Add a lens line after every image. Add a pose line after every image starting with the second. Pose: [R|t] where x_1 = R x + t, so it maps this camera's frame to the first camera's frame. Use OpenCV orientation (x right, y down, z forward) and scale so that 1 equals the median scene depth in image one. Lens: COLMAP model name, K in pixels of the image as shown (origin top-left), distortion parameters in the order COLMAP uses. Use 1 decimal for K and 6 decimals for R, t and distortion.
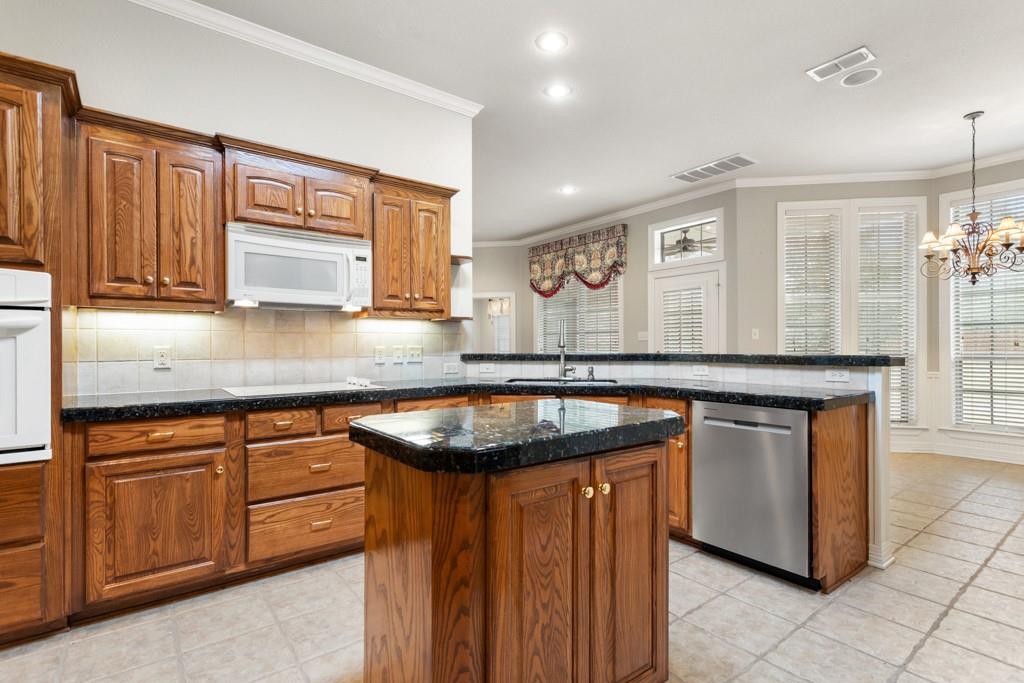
lens RADIAL K [[495.4, 0, 517.3], [0, 495.4, 349.8], [0, 0, 1]] dist [0.003699, 0.003632]
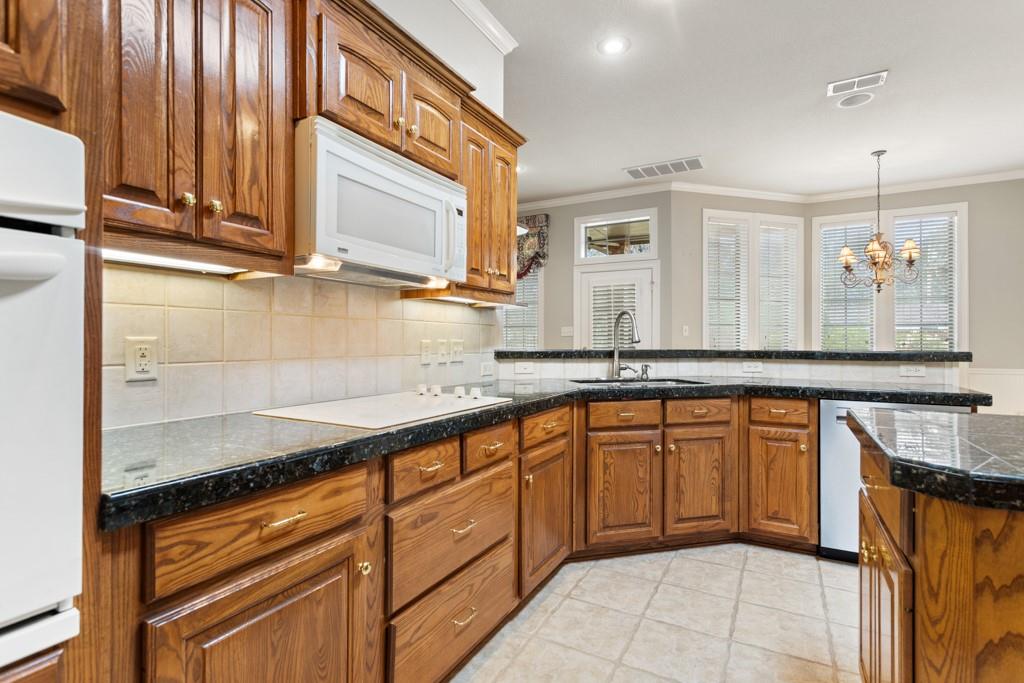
lens RADIAL K [[495.4, 0, 514.6], [0, 495.4, 343.2], [0, 0, 1]] dist [0.003699, 0.003632]
pose [[0.913502, 0.004512, 0.406809, -0.523131], [-0.002911, 0.999985, -0.004553, 0.000571], [-0.406824, 0.002975, 0.913502, 0.346554]]
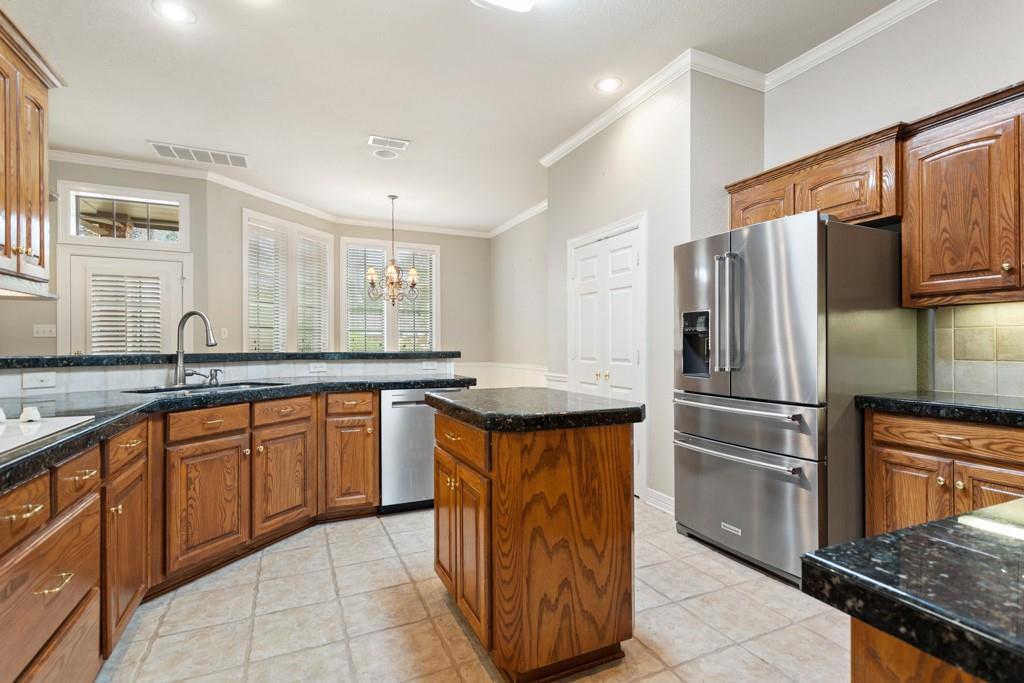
lens RADIAL K [[495.4, 0, 520.8], [0, 495.4, 345.9], [0, 0, 1]] dist [0.003699, 0.003632]
pose [[0.210425, 0.001986, 0.977608, -0.688239], [0.004182, 0.999987, -0.002931, -0.000498], [-0.977601, 0.004706, 0.210414, 0.389391]]
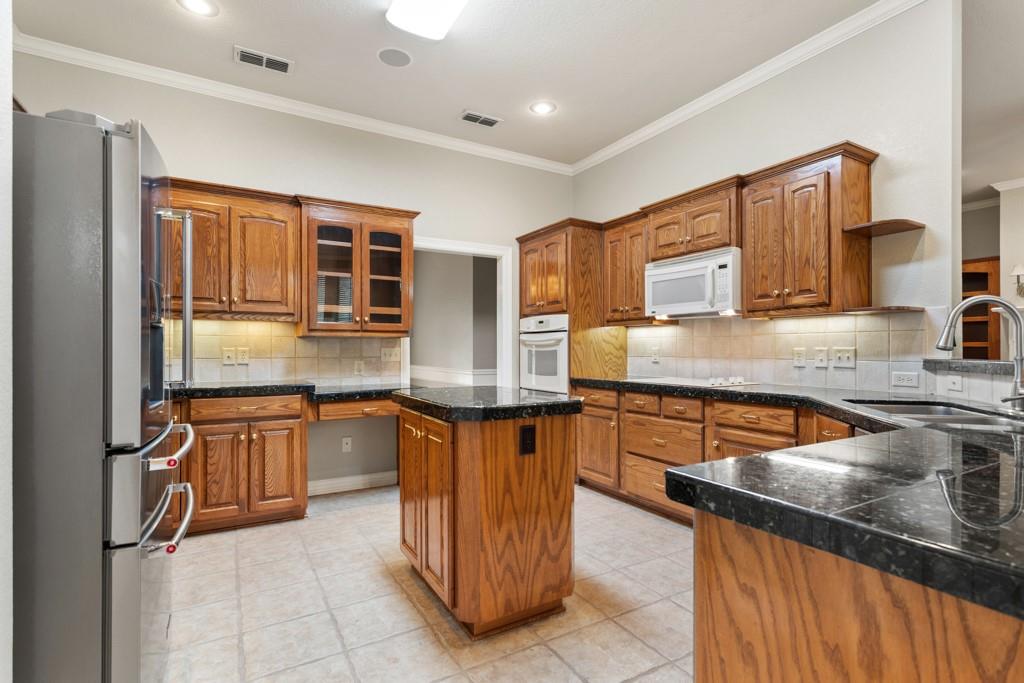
lens RADIAL K [[495.4, 0, 509.6], [0, 495.4, 347.2], [0, 0, 1]] dist [0.003699, 0.003632]
pose [[-0.133875, -0.000819, -0.990998, 0.815329], [-0.005535, 0.999985, -0.000079, -0.005964], [0.990983, 0.005475, -0.133878, 0.688254]]
